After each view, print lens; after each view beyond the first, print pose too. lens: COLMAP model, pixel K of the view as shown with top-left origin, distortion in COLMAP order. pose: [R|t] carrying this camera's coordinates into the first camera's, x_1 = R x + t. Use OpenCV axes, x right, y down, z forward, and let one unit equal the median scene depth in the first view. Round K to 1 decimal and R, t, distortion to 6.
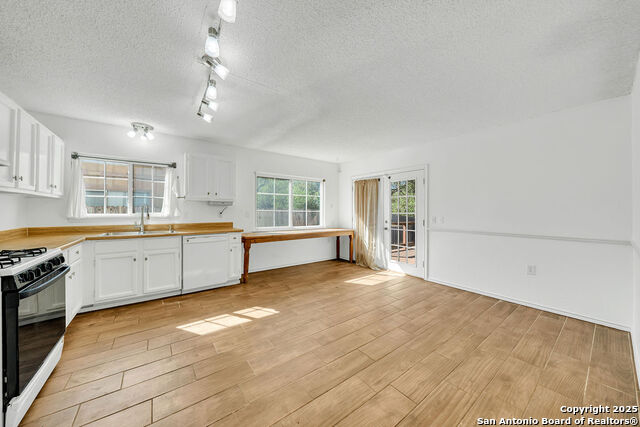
lens RADIAL K [[222.3, 0, 319.6], [0, 222.3, 209.0], [0, 0, 1]] dist [-0.003694, -0.000552]
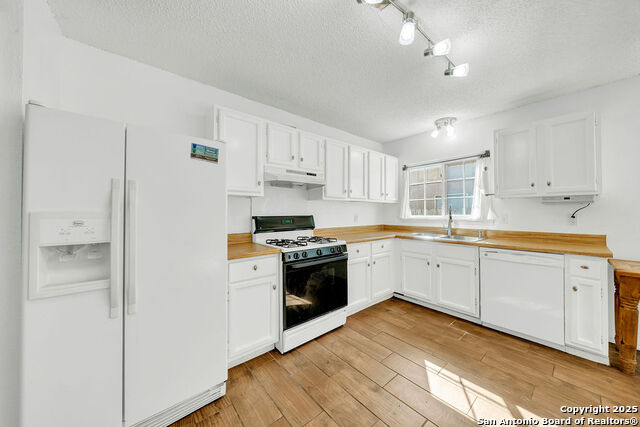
lens RADIAL K [[222.3, 0, 319.8], [0, 222.3, 212.2], [0, 0, 1]] dist [-0.003694, -0.000552]
pose [[0.061210, -0.001927, -0.998123, 0.088202], [0.008807, 0.999960, -0.001390, 0.002301], [0.998086, -0.008706, 0.061225, 0.423684]]
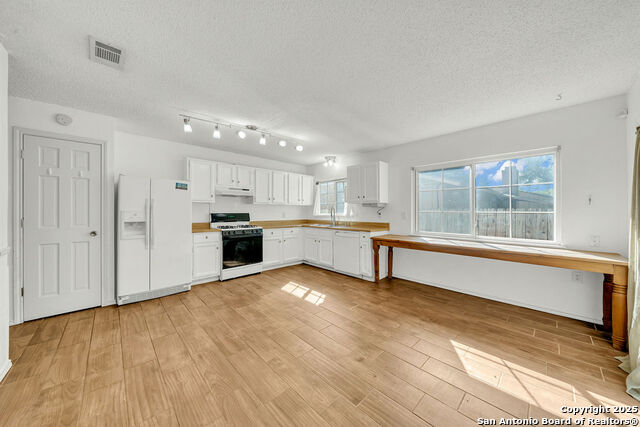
lens RADIAL K [[222.3, 0, 320.4], [0, 222.3, 212.5], [0, 0, 1]] dist [-0.003694, -0.000552]
pose [[0.117016, 0.001781, -0.993128, 0.756195], [0.006838, 0.999973, 0.002599, 0.008339], [0.993106, -0.007095, 0.117001, 0.753320]]
